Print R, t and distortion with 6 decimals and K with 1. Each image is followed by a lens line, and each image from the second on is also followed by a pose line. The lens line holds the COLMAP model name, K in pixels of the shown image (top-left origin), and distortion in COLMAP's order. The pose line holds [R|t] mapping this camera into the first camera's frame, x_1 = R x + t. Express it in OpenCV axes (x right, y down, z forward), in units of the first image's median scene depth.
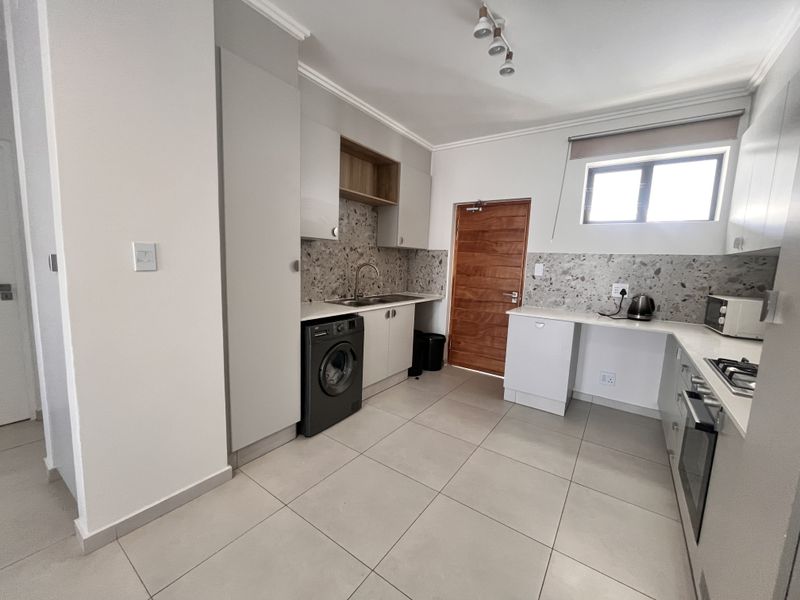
lens RADIAL K [[323.6, 0, 396.7], [0, 323.6, 301.6], [0, 0, 1]] dist [-0.004723, 0.000617]
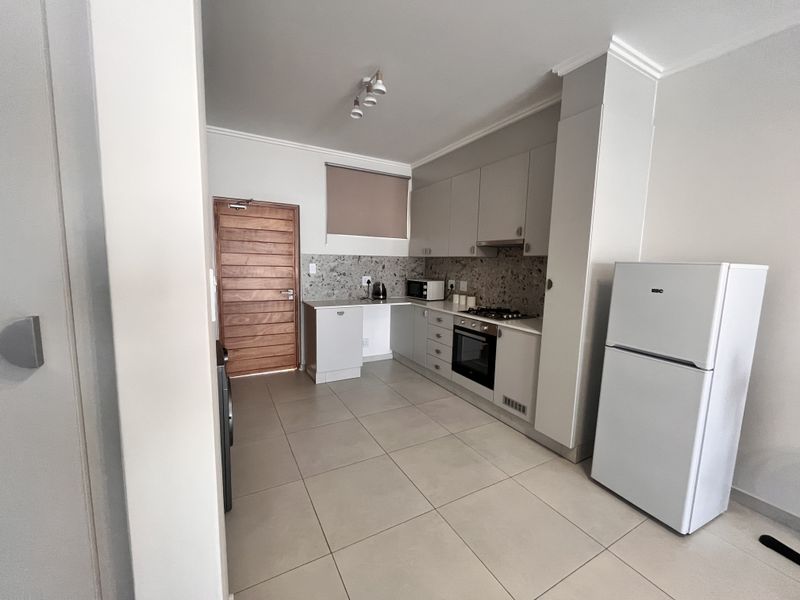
lens RADIAL K [[323.6, 0, 400.3], [0, 323.6, 302.7], [0, 0, 1]] dist [-0.004723, 0.000617]
pose [[0.424755, -0.139944, 0.894427, -0.551224], [0.107296, 0.988798, 0.103755, -0.070904], [-0.898928, 0.051898, 0.435012, 0.232667]]
